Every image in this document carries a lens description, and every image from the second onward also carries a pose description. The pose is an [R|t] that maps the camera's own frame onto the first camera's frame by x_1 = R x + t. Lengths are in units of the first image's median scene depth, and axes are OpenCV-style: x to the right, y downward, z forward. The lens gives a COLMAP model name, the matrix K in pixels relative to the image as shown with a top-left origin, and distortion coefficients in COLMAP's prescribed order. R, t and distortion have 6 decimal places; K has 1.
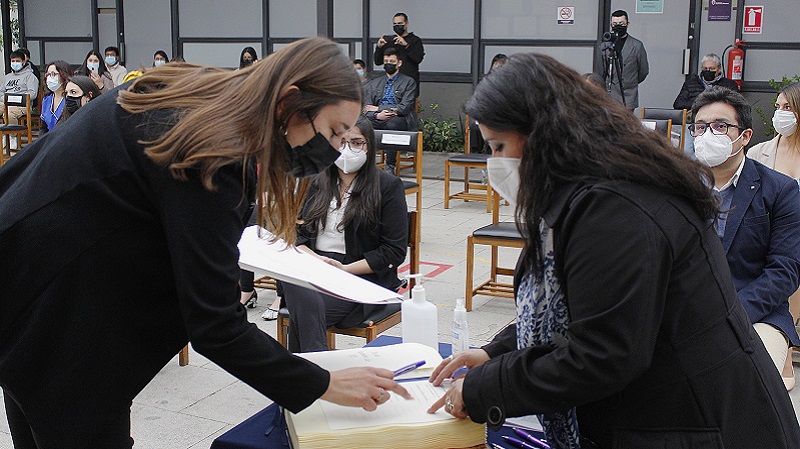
lens RADIAL K [[898.9, 0, 400.0], [0, 898.9, 224.5], [0, 0, 1]] dist [-0.063571, 0.007010]
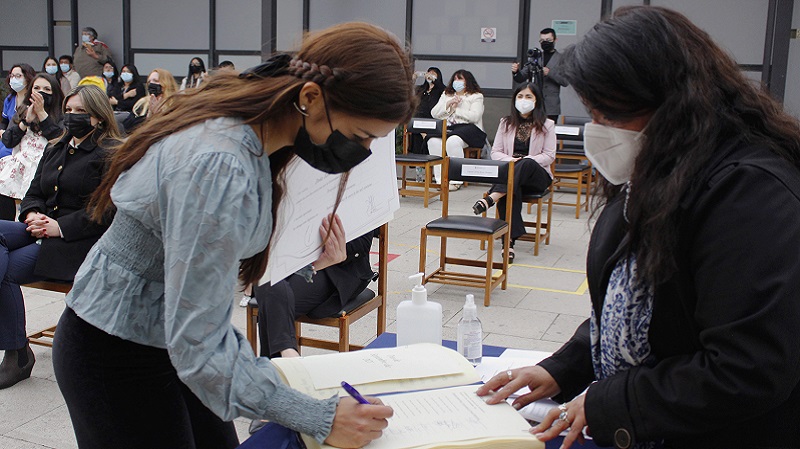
lens RADIAL K [[736.3, 0, 398.7], [0, 736.3, 174.1], [0, 0, 1]] dist [-0.004304, -0.176196]
pose [[0.990764, 0.010686, 0.135172, -0.064539], [-0.002289, 0.998066, -0.062124, 0.002972], [-0.135575, 0.061240, 0.988873, 0.113058]]
